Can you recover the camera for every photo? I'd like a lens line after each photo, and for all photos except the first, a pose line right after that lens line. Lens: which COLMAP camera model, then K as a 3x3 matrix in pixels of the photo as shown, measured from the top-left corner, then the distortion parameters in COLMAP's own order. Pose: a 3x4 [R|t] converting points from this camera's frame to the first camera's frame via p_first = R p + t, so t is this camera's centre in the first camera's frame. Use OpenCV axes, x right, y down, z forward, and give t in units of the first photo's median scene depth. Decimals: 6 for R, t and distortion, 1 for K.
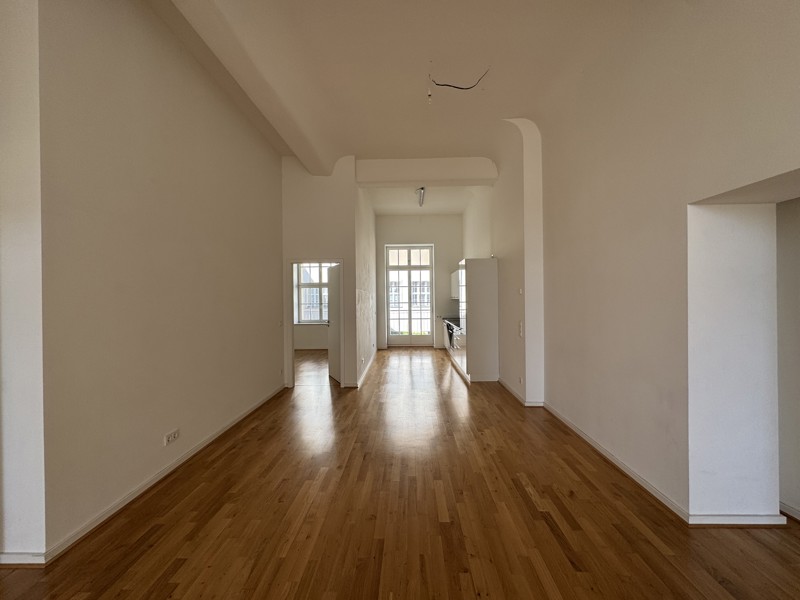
lens RADIAL K [[320.4, 0, 401.9], [0, 320.4, 298.8], [0, 0, 1]] dist [0.000414, 0.000104]
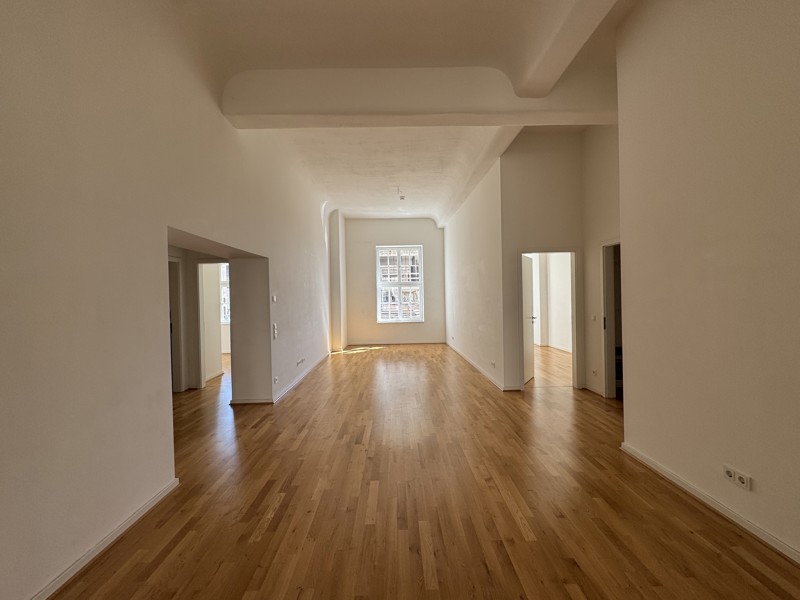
lens RADIAL K [[320.4, 0, 400.3], [0, 320.4, 299.6], [0, 0, 1]] dist [0.000414, 0.000104]
pose [[-0.998523, 0.032458, -0.043575, 0.052565], [0.031817, 0.999376, 0.015331, -0.000523], [0.044046, 0.013922, -0.998933, 1.689888]]
